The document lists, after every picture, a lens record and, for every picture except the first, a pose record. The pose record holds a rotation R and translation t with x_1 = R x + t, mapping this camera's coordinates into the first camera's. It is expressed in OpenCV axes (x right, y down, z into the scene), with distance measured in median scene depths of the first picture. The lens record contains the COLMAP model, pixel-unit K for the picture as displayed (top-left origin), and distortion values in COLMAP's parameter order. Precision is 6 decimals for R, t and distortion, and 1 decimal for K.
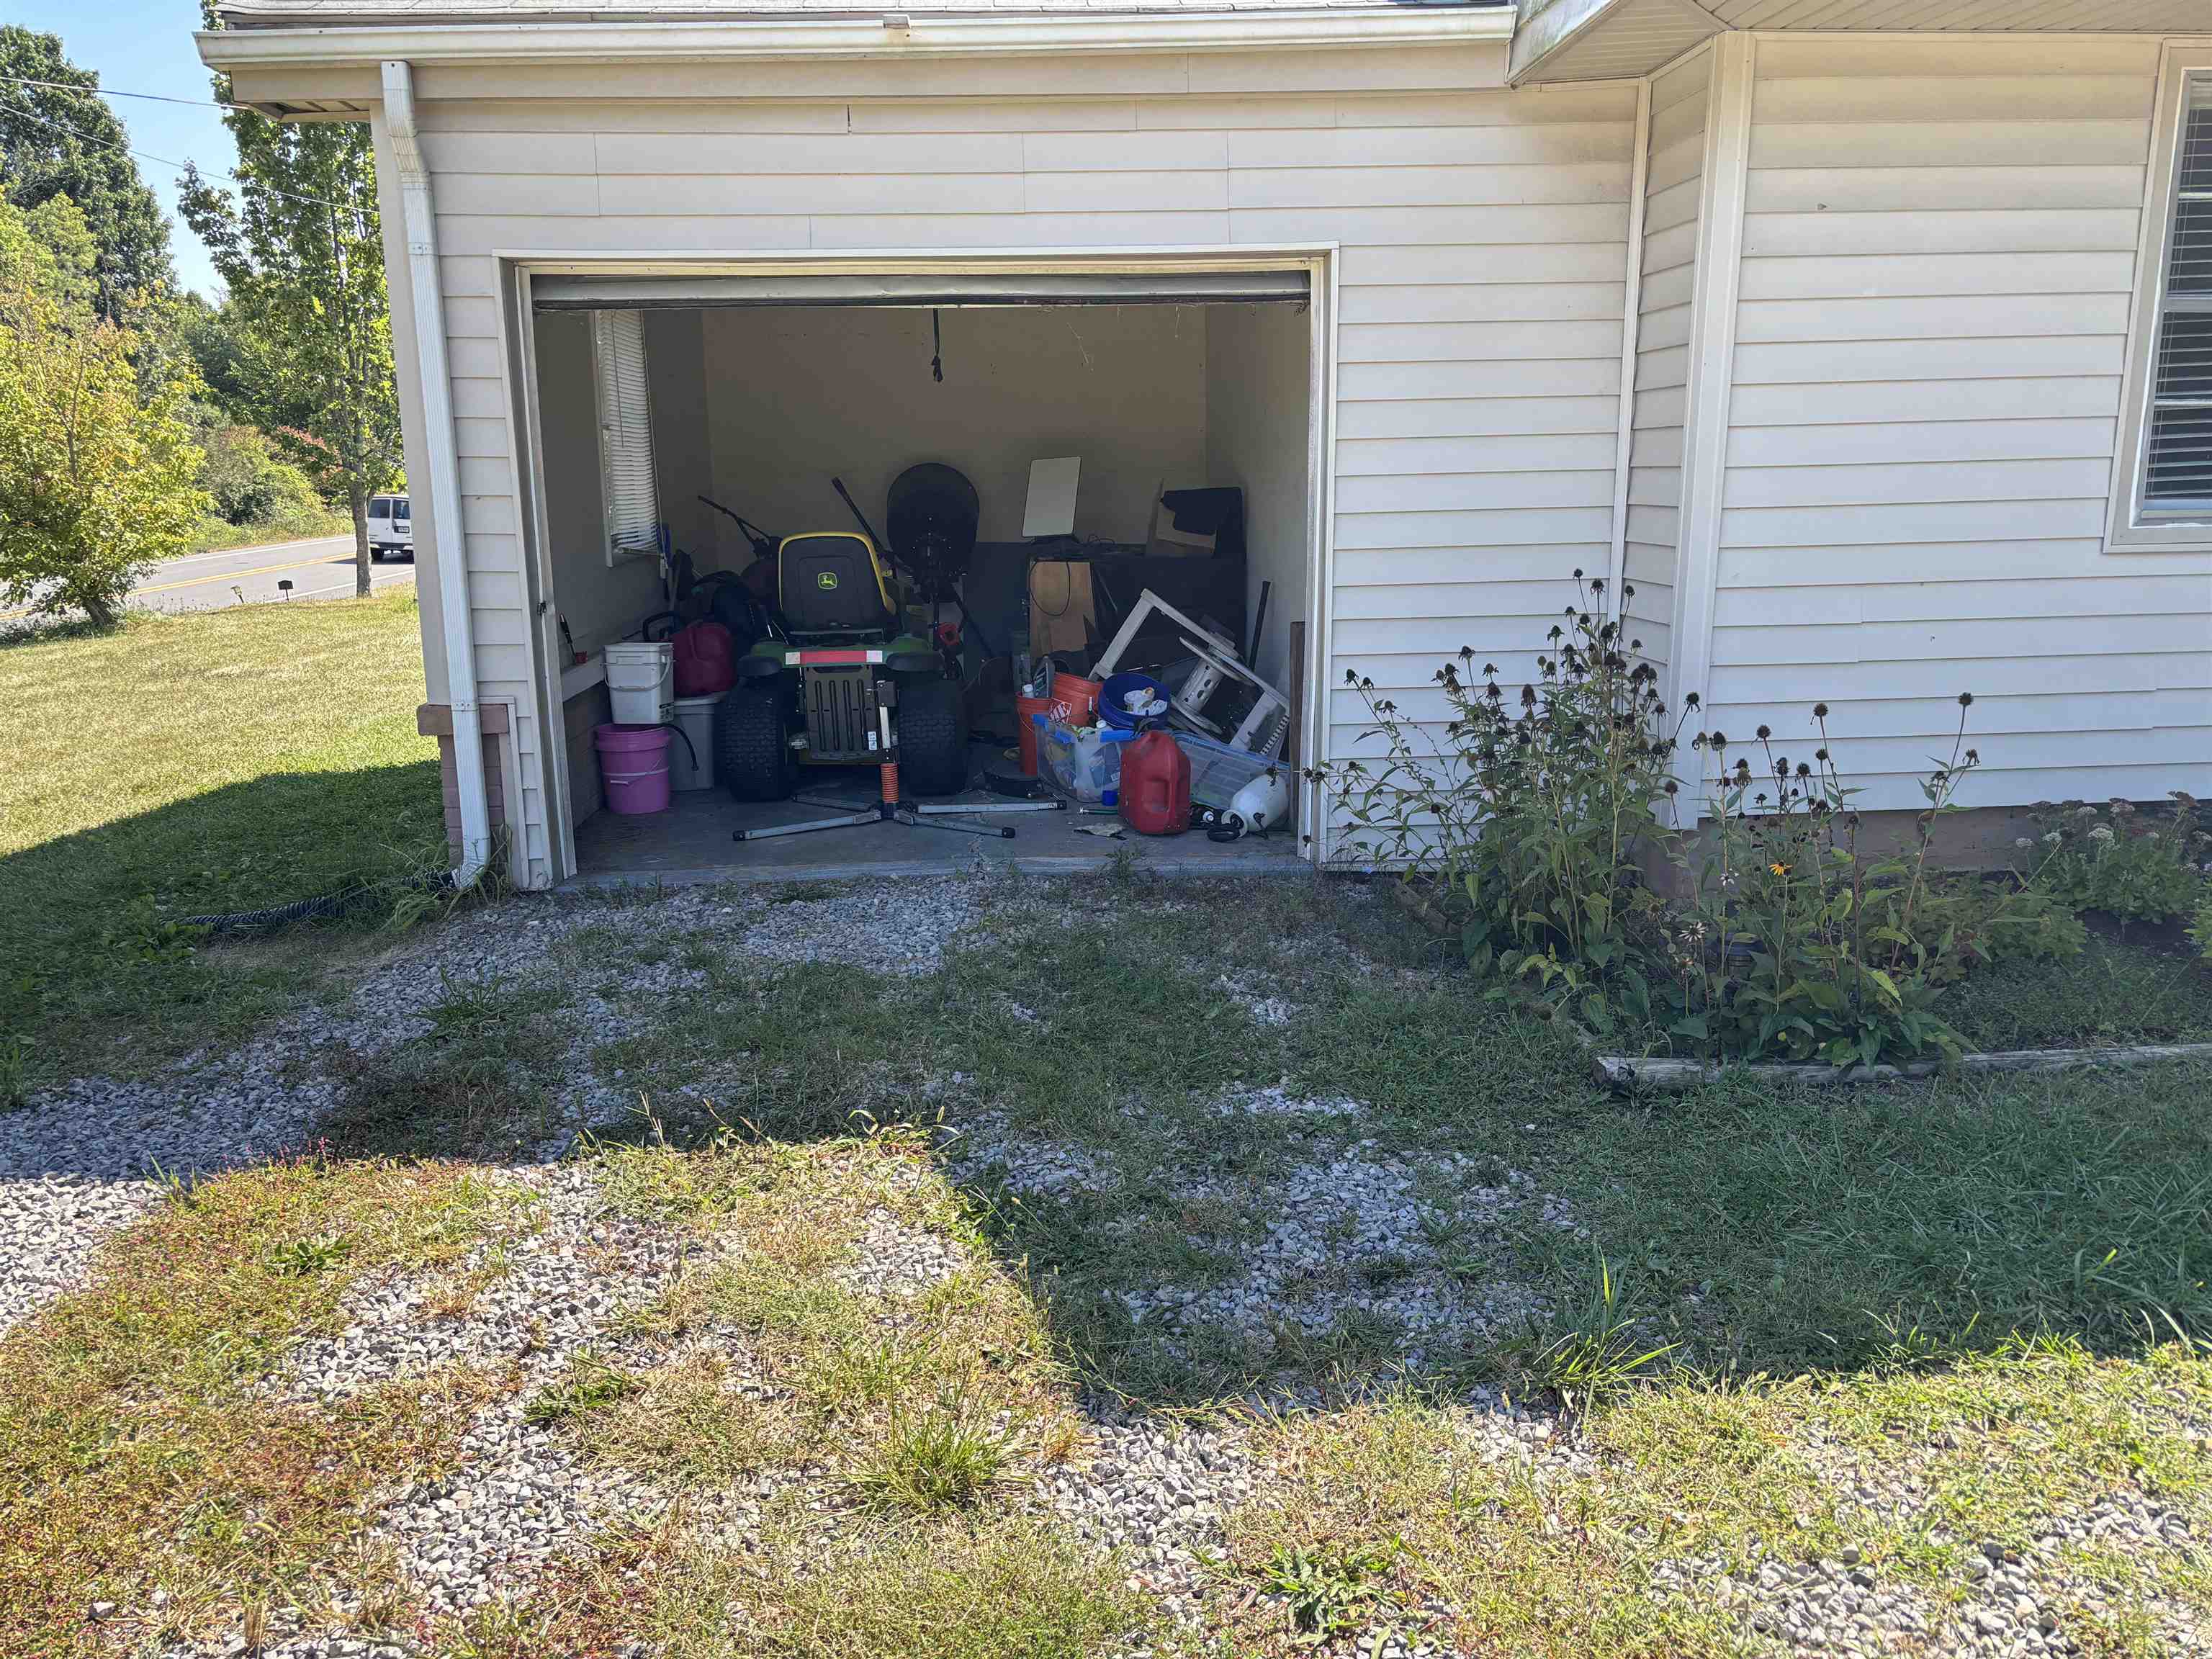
lens RADIAL K [[1685.2, 0, 1105.1], [0, 1685.2, 817.8], [0, 0, 1]] dist [0.030207, -0.033999]
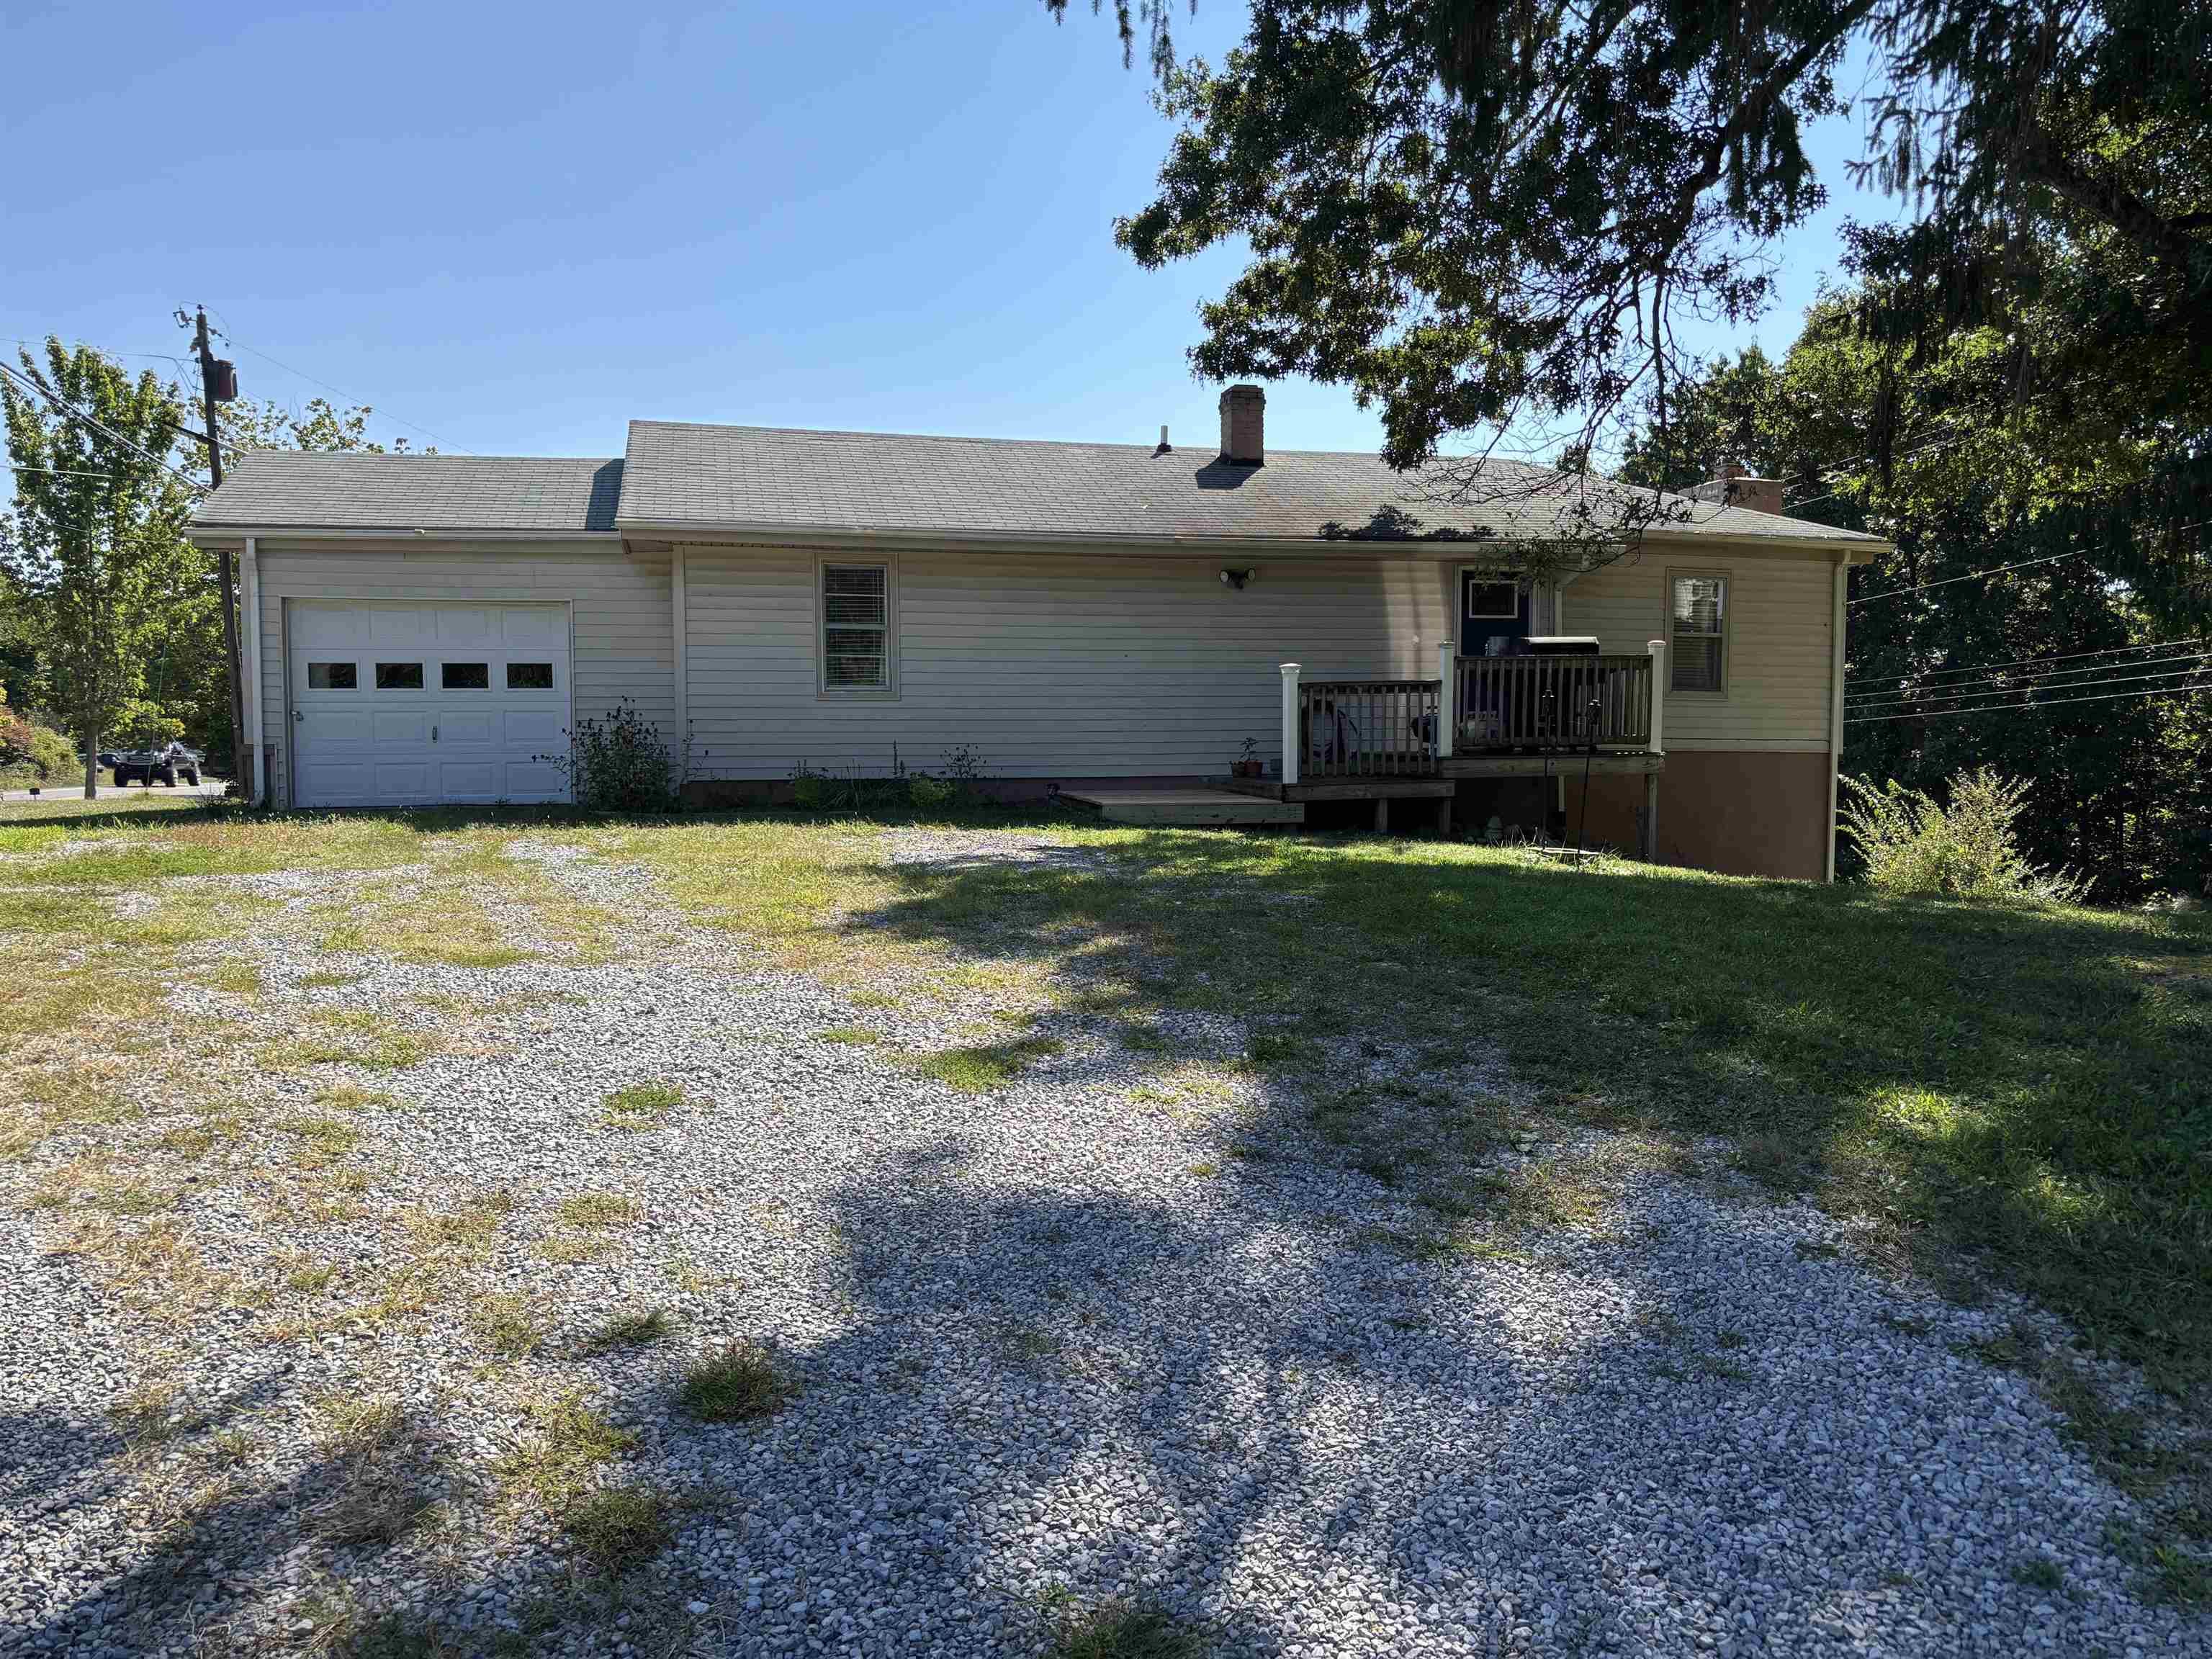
lens RADIAL K [[1685.2, 0, 1101.1], [0, 1685.2, 840.9], [0, 0, 1]] dist [0.030207, -0.033999]
pose [[0.984603, 0.000680, 0.174803, 0.124565], [0.026544, 0.987814, -0.153360, 0.135042], [-0.172777, 0.155638, 0.972587, -0.476889]]
